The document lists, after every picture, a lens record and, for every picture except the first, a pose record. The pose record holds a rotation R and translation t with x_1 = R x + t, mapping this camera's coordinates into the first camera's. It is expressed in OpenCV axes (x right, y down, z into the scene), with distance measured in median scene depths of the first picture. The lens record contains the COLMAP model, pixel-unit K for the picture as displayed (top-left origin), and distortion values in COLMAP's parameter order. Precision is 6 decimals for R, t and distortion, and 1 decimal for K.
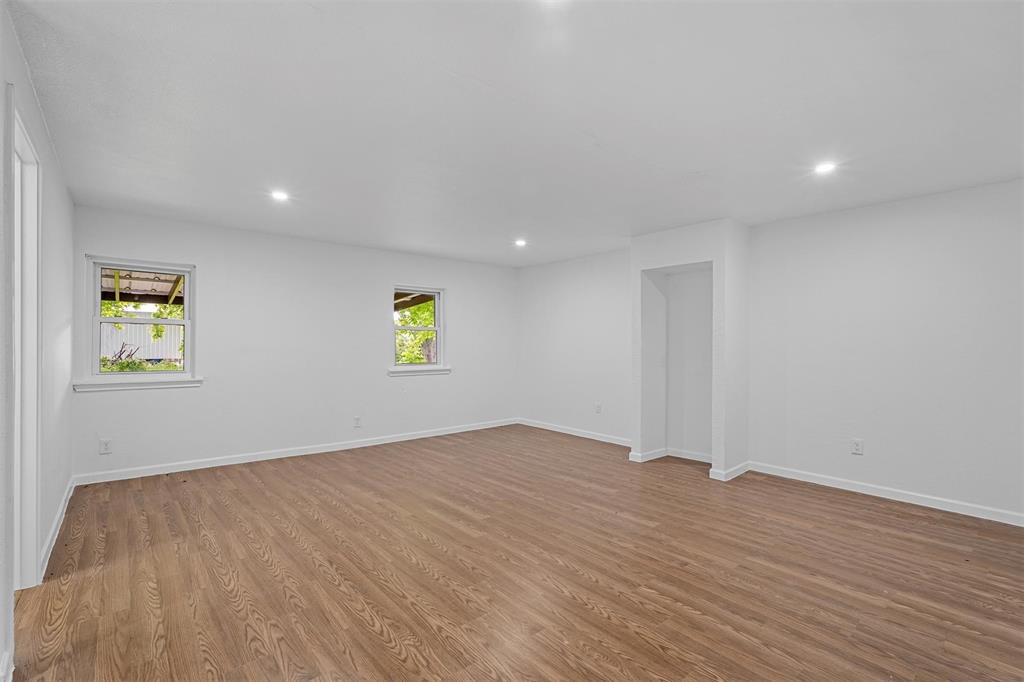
lens RADIAL K [[454.0, 0, 512.0], [0, 454.0, 341.0], [0, 0, 1]] dist [-0.013453, 0.007619]
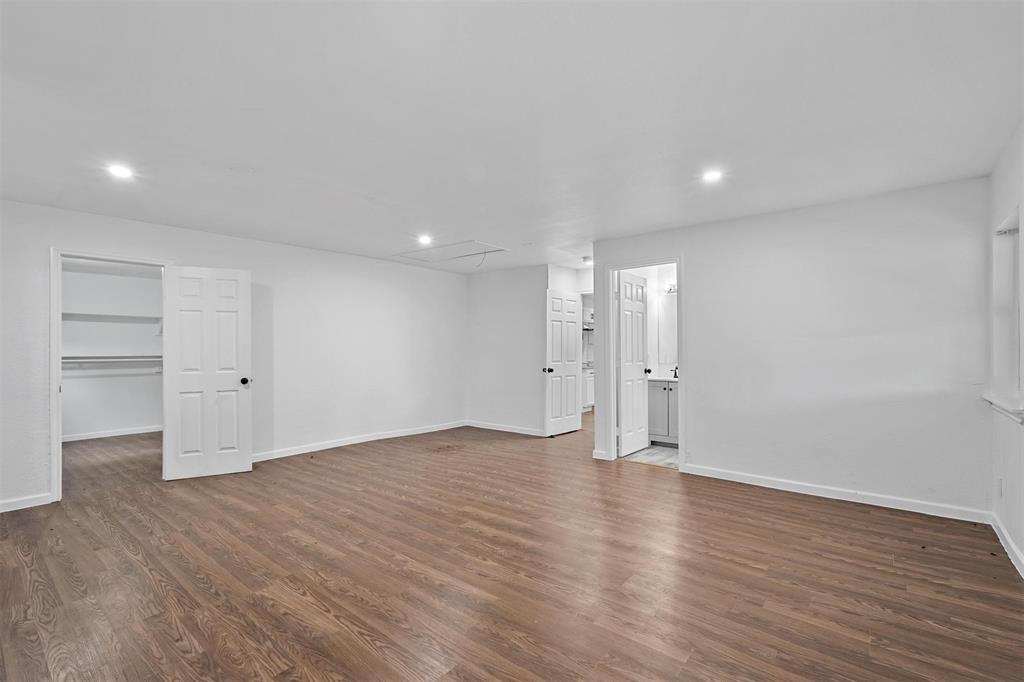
lens RADIAL K [[454.0, 0, 512.0], [0, 454.0, 341.0], [0, 0, 1]] dist [-0.013453, 0.007619]
pose [[-0.985088, -0.004021, -0.172006, 0.012021], [0.002116, 0.999368, -0.035483, 0.027135], [0.172040, -0.035318, -0.984457, 2.085241]]
